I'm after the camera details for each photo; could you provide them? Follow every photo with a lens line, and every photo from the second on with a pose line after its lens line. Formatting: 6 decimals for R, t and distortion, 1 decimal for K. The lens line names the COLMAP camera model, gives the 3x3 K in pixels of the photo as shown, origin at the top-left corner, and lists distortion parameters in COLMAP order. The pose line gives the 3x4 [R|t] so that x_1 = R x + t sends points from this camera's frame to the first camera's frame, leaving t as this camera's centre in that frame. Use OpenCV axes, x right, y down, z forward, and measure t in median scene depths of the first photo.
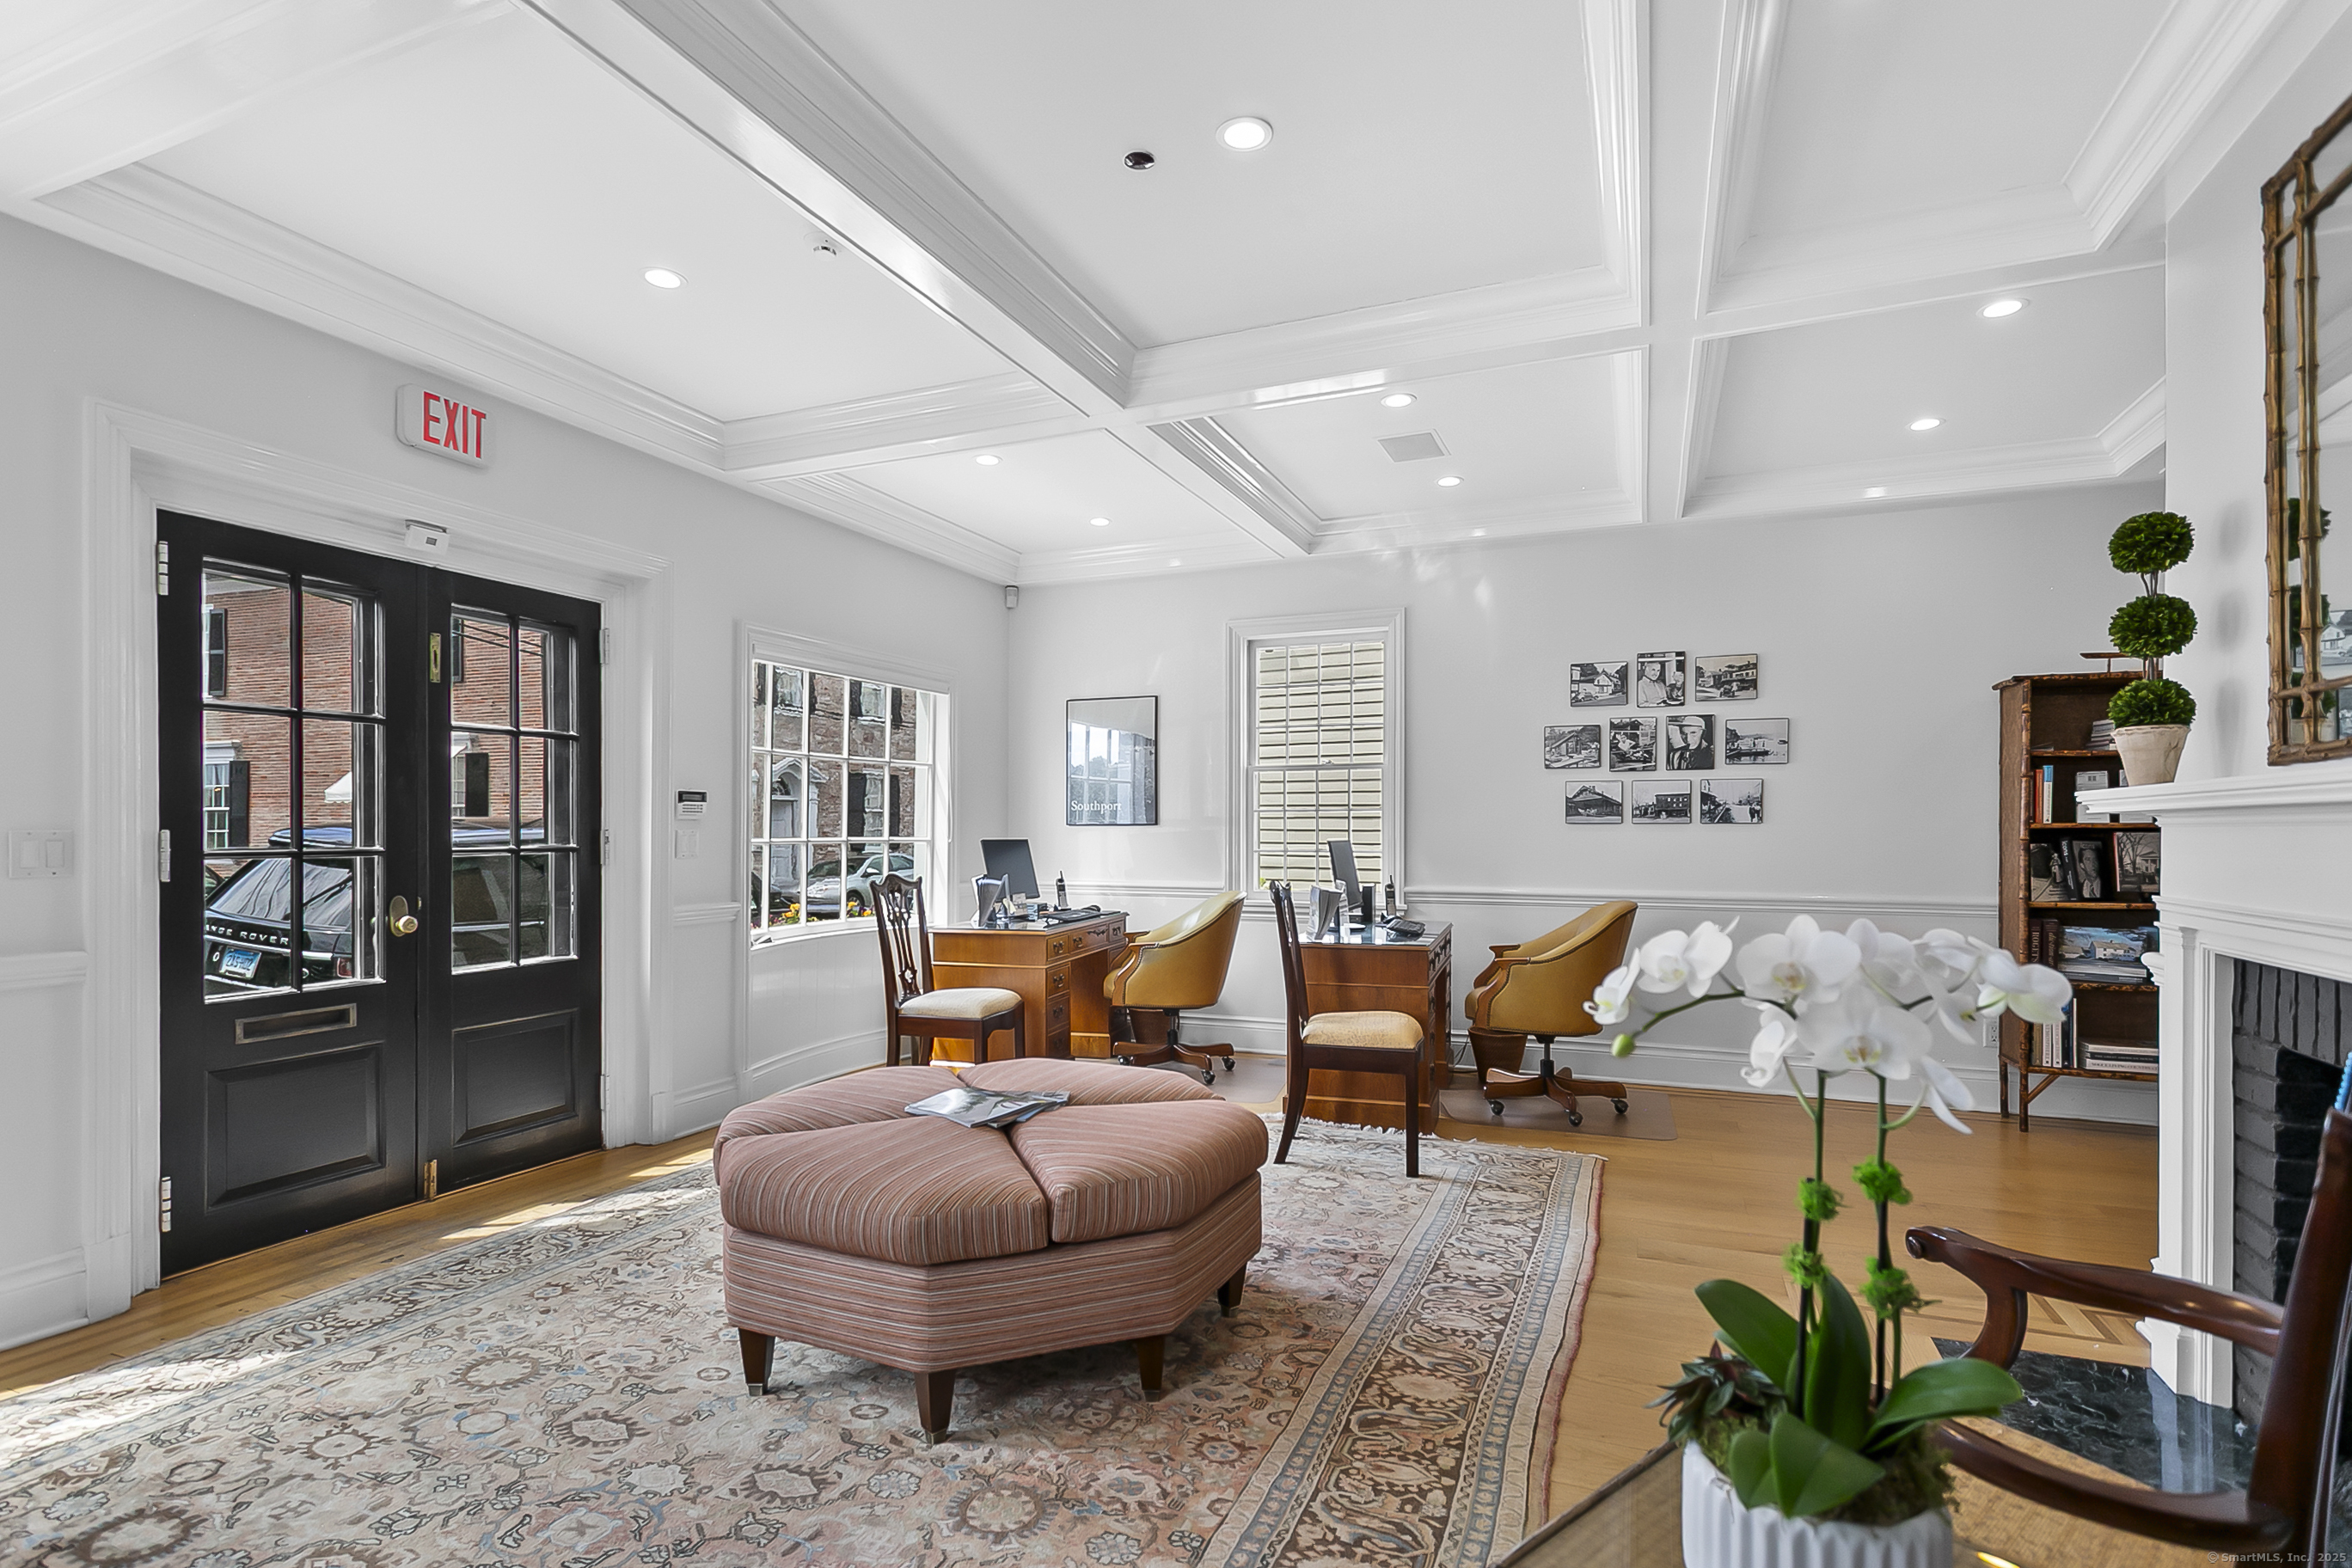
lens RADIAL K [[1125.5, 0, 1177.6], [0, 1125.5, 832.2], [0, 0, 1]] dist [0.010238, -0.000388]
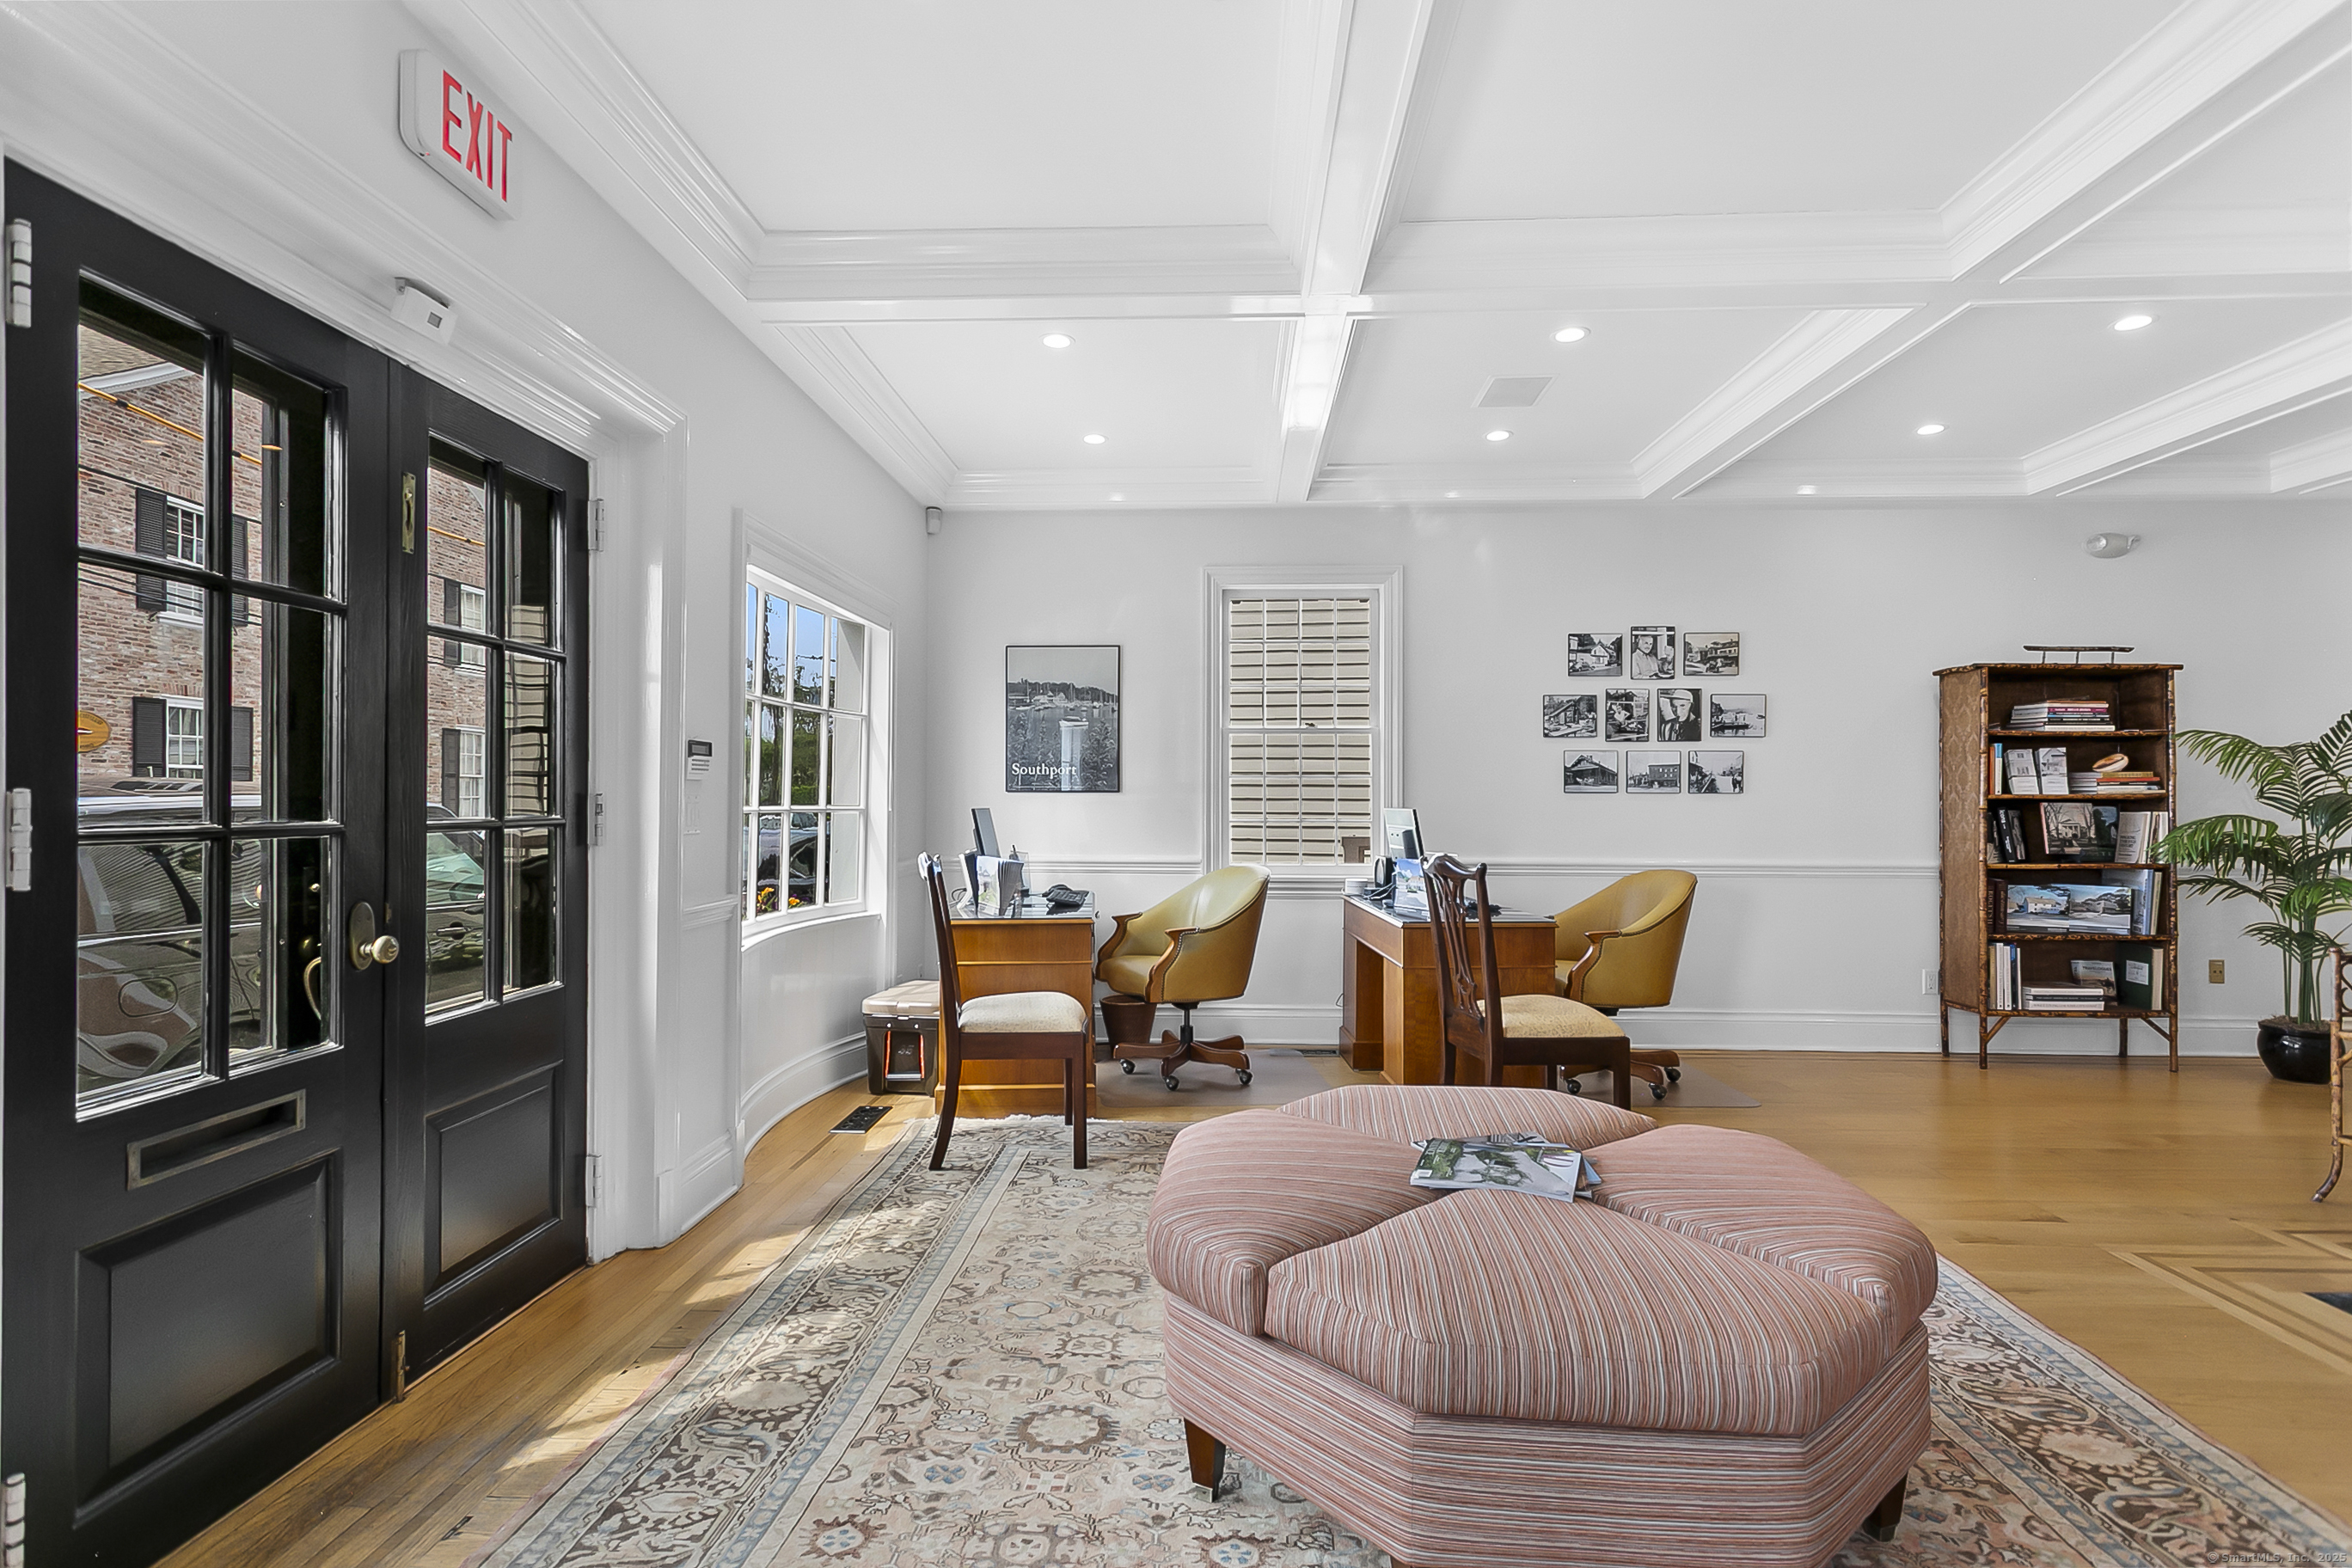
lens RADIAL K [[1110.7, 0, 1179.0], [0, 1110.7, 796.2], [0, 0, 1]] dist [0.008123, 0.000869]
pose [[0.938718, 0.003885, 0.344664, -0.383578], [-0.002348, 0.999985, -0.004876, 0.001302], [-0.344678, 0.003768, 0.938713, 0.232755]]
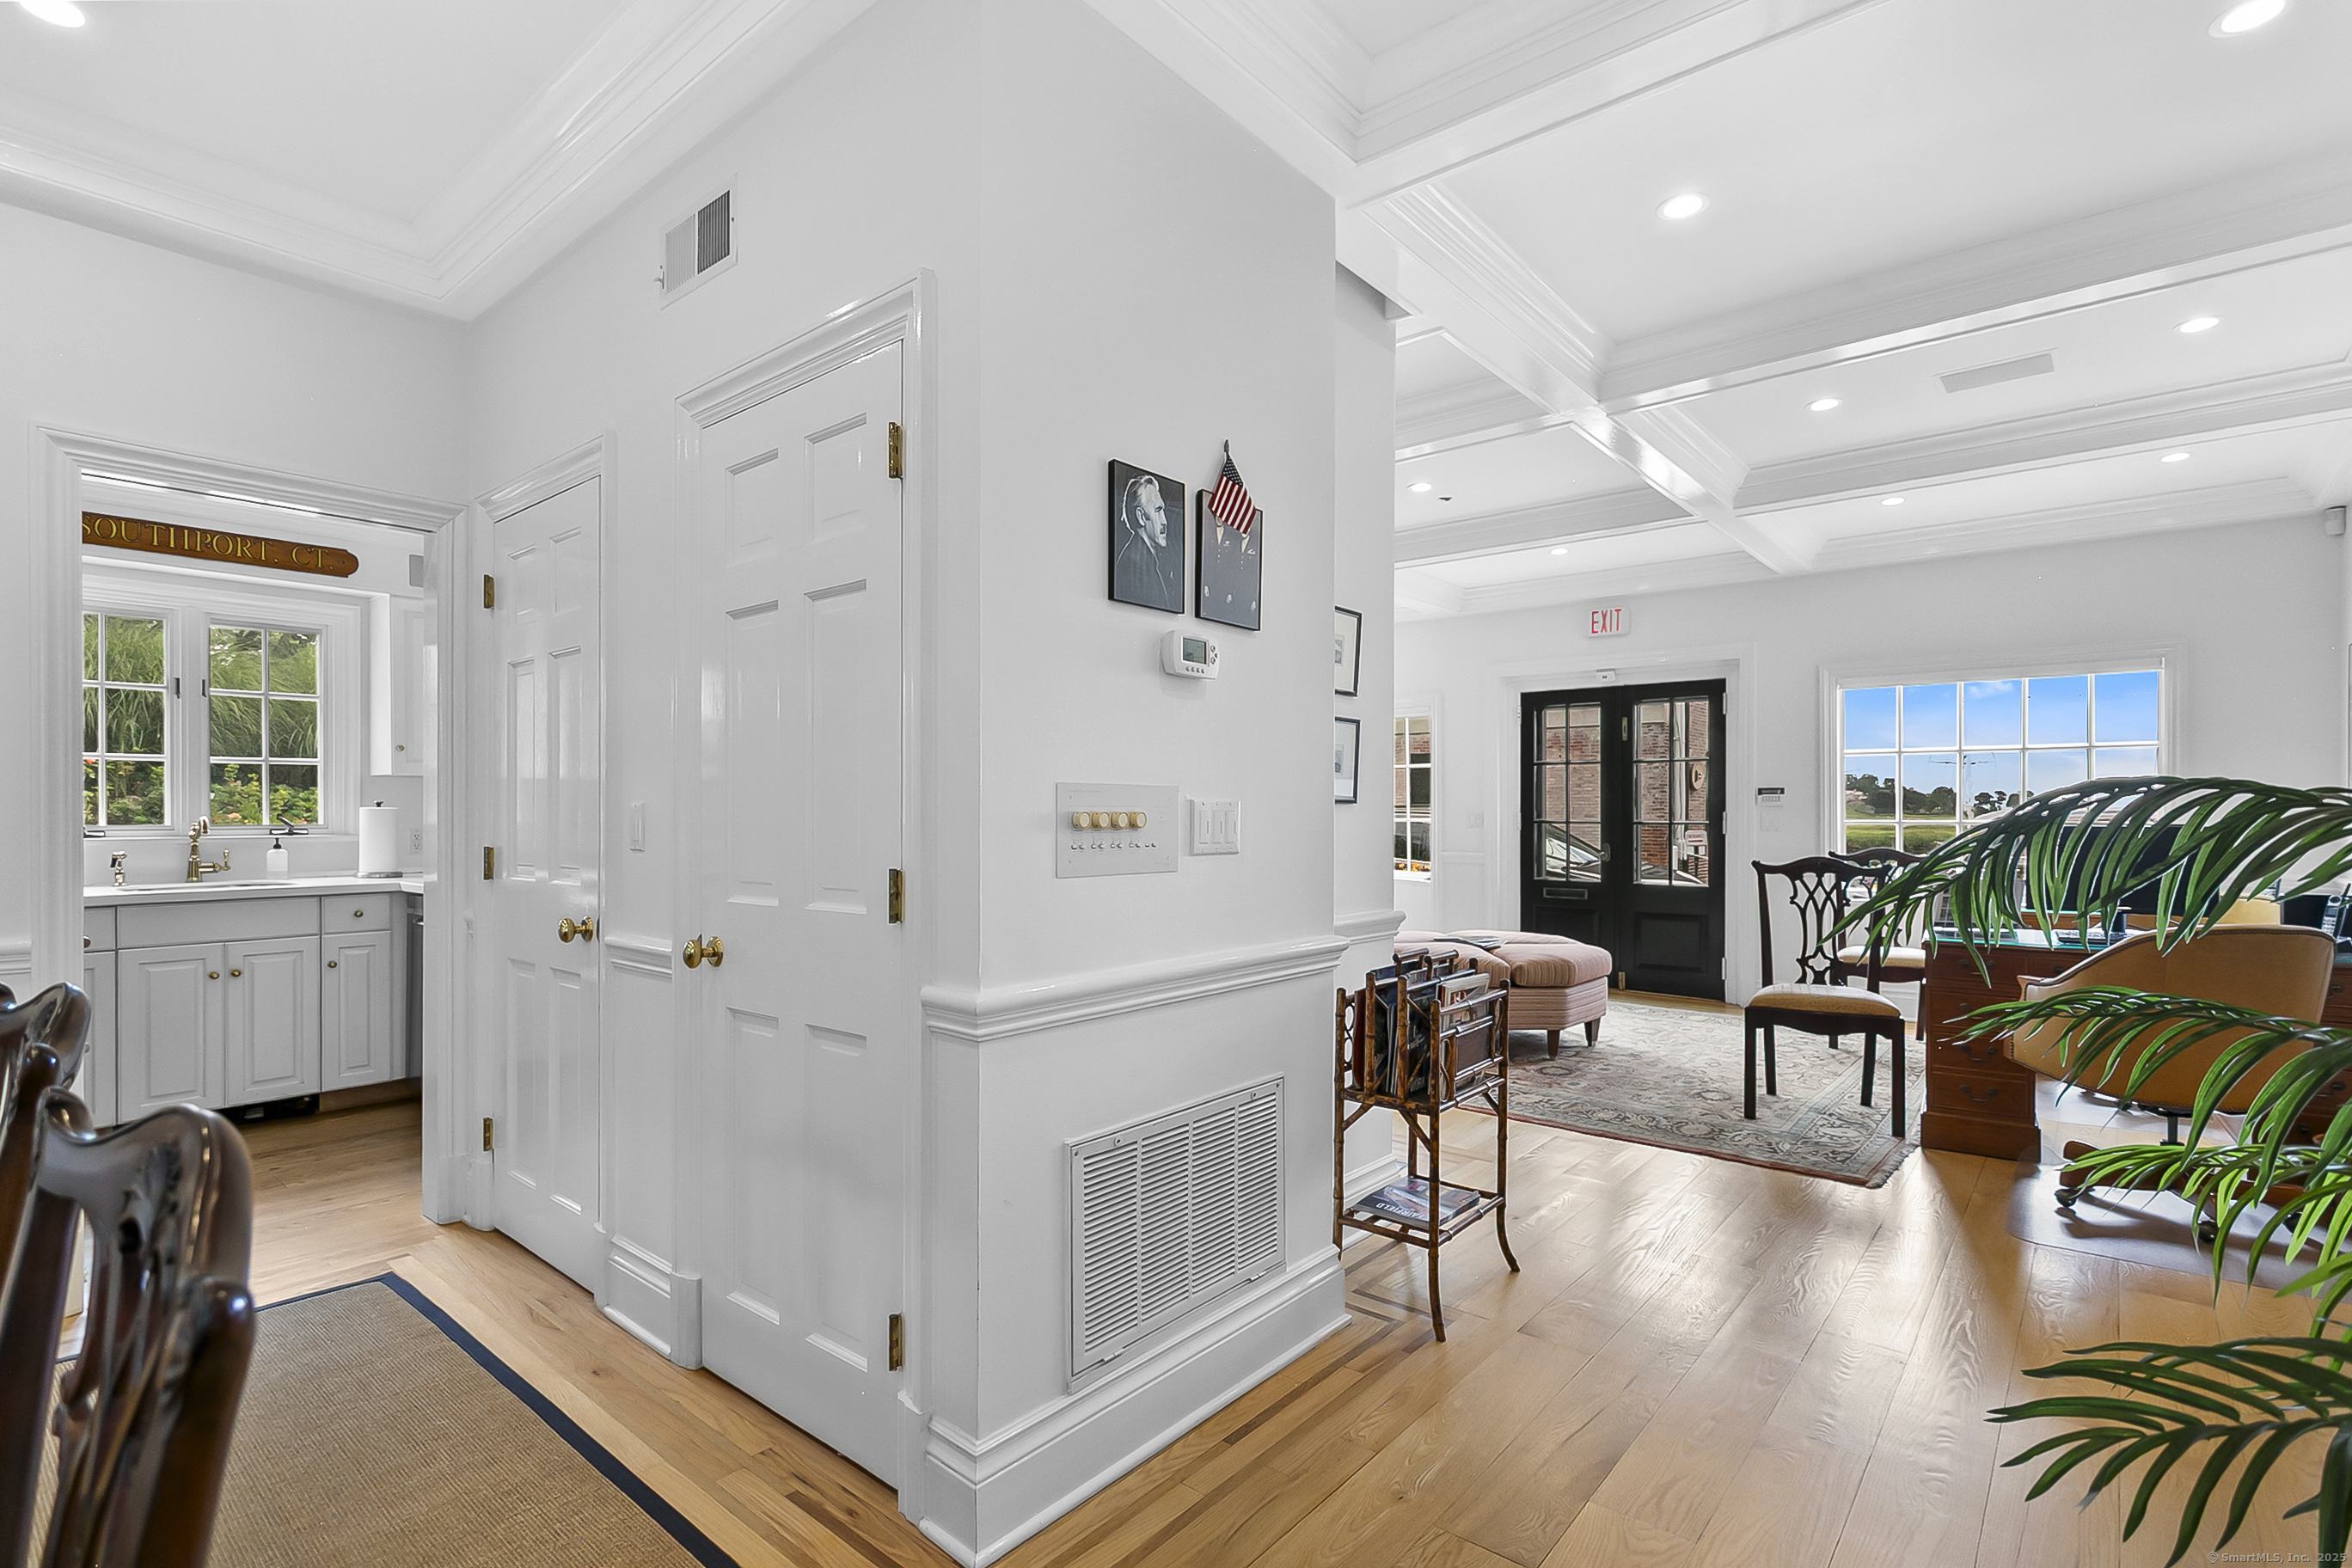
lens RADIAL K [[1124.3, 0, 1172.3], [0, 1124.3, 811.5], [0, 0, 1]] dist [0.004142, -0.000368]
pose [[-0.299098, 0.000821, -0.954222, 1.260829], [-0.002701, 0.999995, 0.001707, -0.004152], [0.954219, 0.003088, -0.299094, 0.672205]]
